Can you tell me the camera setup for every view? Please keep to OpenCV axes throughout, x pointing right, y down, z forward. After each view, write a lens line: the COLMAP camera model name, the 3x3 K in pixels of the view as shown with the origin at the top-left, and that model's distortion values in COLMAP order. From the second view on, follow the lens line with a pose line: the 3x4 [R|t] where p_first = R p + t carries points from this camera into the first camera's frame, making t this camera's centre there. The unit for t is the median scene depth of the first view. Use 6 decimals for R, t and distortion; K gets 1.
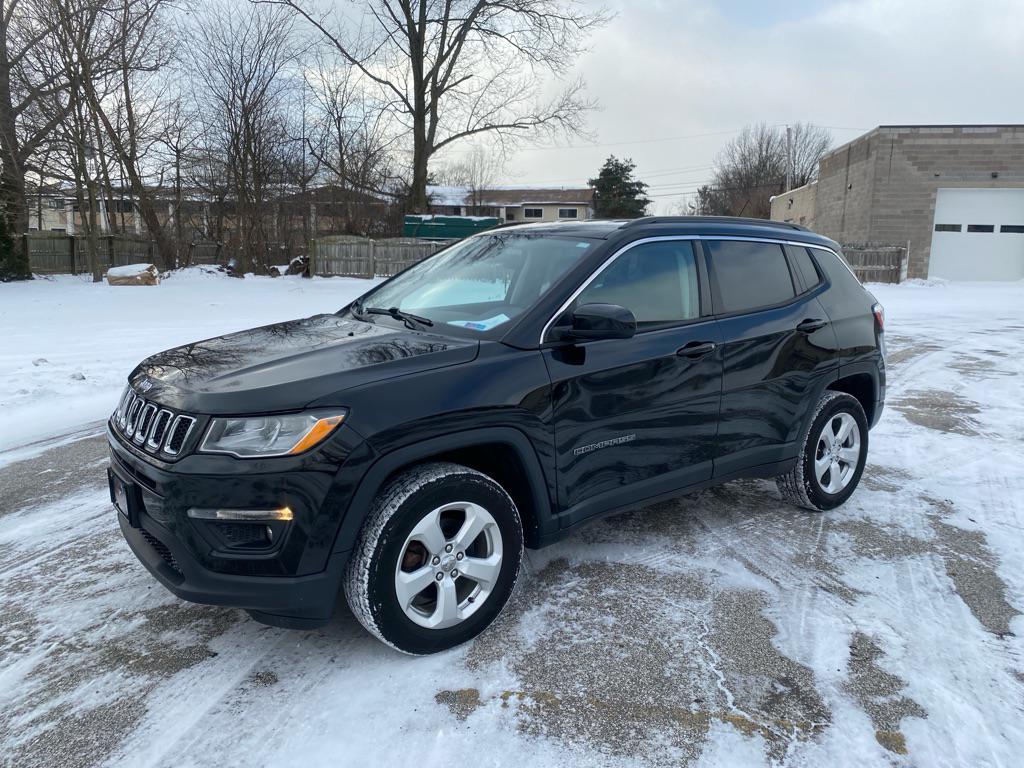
lens RADIAL K [[760.0, 0, 510.9], [0, 760.0, 384.3], [0, 0, 1]] dist [0.016126, -0.006323]
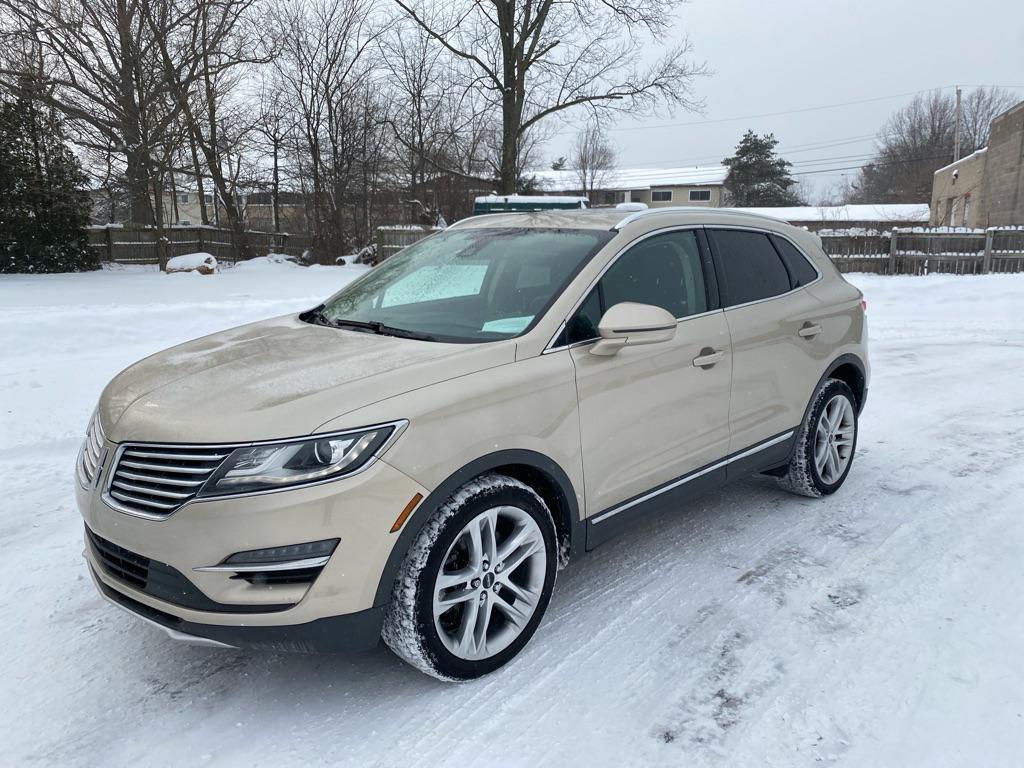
lens RADIAL K [[760.0, 0, 513.8], [0, 760.0, 382.0], [0, 0, 1]] dist [0.016126, -0.006323]
pose [[0.981926, 0.025459, -0.187546, 0.070646], [-0.022910, 0.999613, 0.015751, -0.018540], [0.187874, -0.011170, 0.982130, 0.101588]]
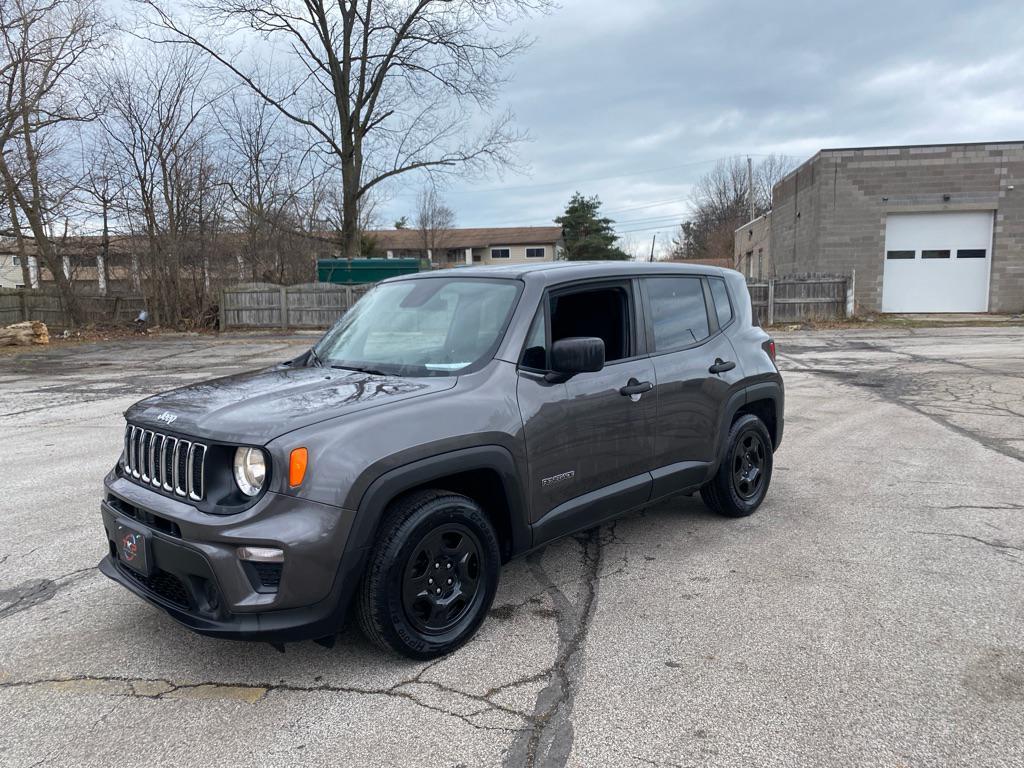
lens RADIAL K [[760.0, 0, 504.4], [0, 760.0, 384.1], [0, 0, 1]] dist [0.016126, -0.006323]
pose [[0.999514, -0.030465, -0.006606, 0.079267], [0.030077, 0.998167, -0.052516, -0.011561], [0.008193, 0.052292, 0.998598, 0.066088]]
